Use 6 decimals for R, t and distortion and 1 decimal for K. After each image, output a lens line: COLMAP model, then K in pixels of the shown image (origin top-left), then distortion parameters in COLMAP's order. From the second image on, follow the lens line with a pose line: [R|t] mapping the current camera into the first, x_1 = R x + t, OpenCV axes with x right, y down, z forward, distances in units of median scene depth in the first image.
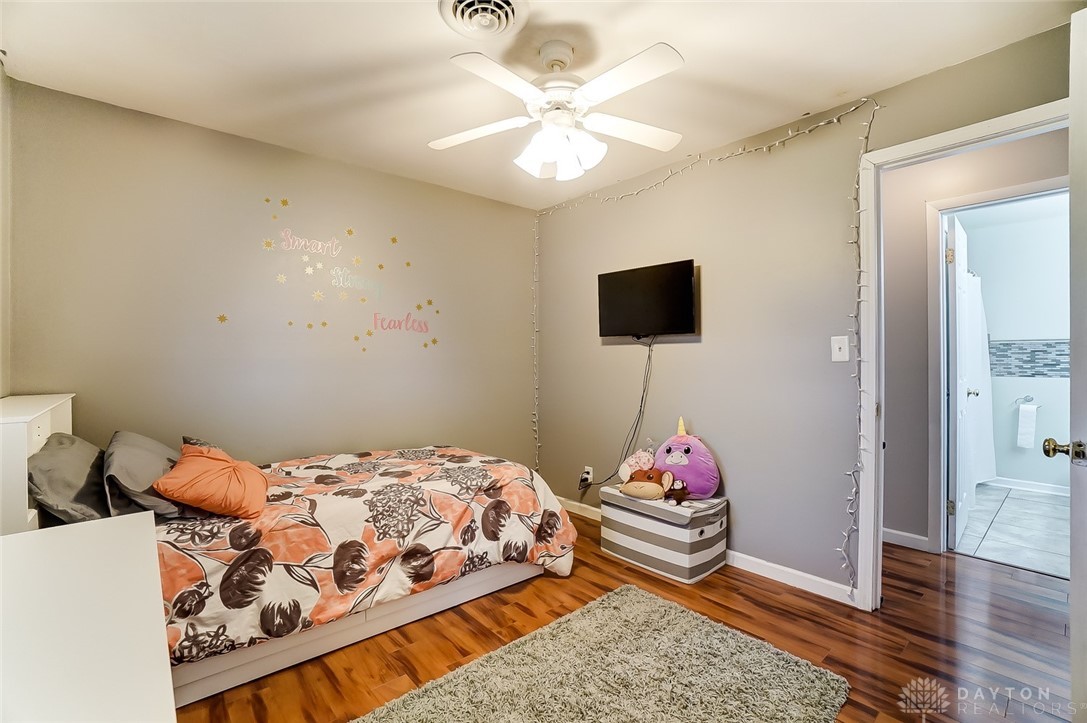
lens RADIAL K [[491.5, 0, 543.1], [0, 491.5, 362.5], [0, 0, 1]] dist [-0.001868, 0.000112]
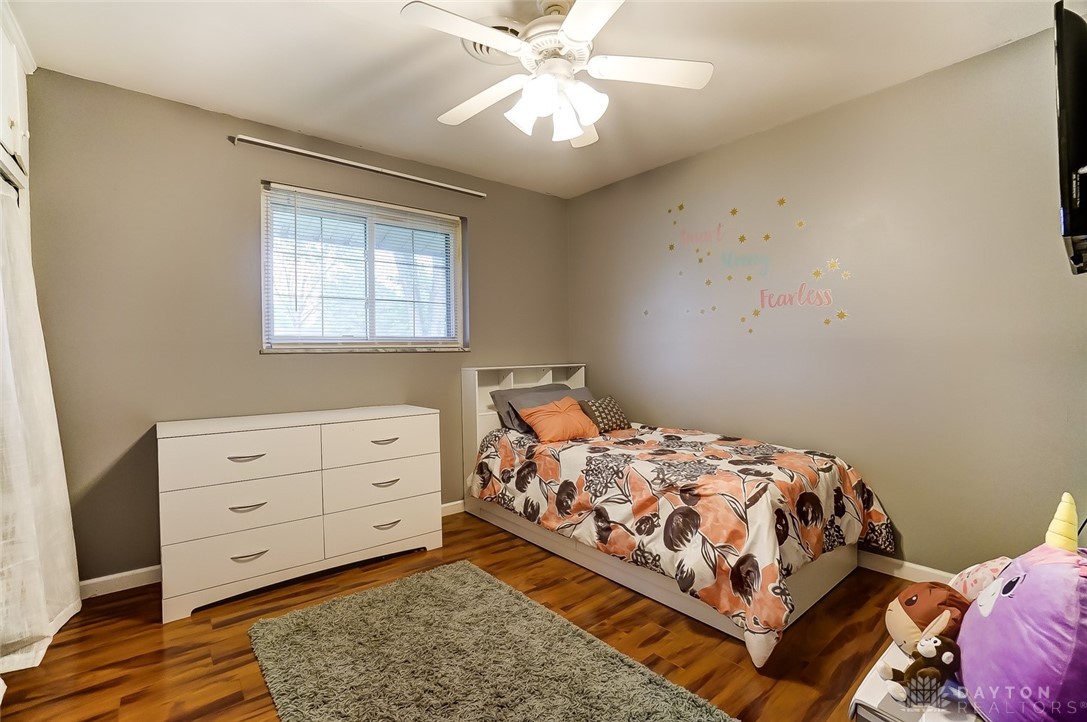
lens RADIAL K [[491.5, 0, 543.1], [0, 491.5, 358.1], [0, 0, 1]] dist [-0.001868, 0.000112]
pose [[-0.011039, 0.011350, -0.999875, 0.839428], [0.002745, 0.999932, 0.011321, 0.020585], [0.999935, -0.002620, -0.011070, 0.874555]]
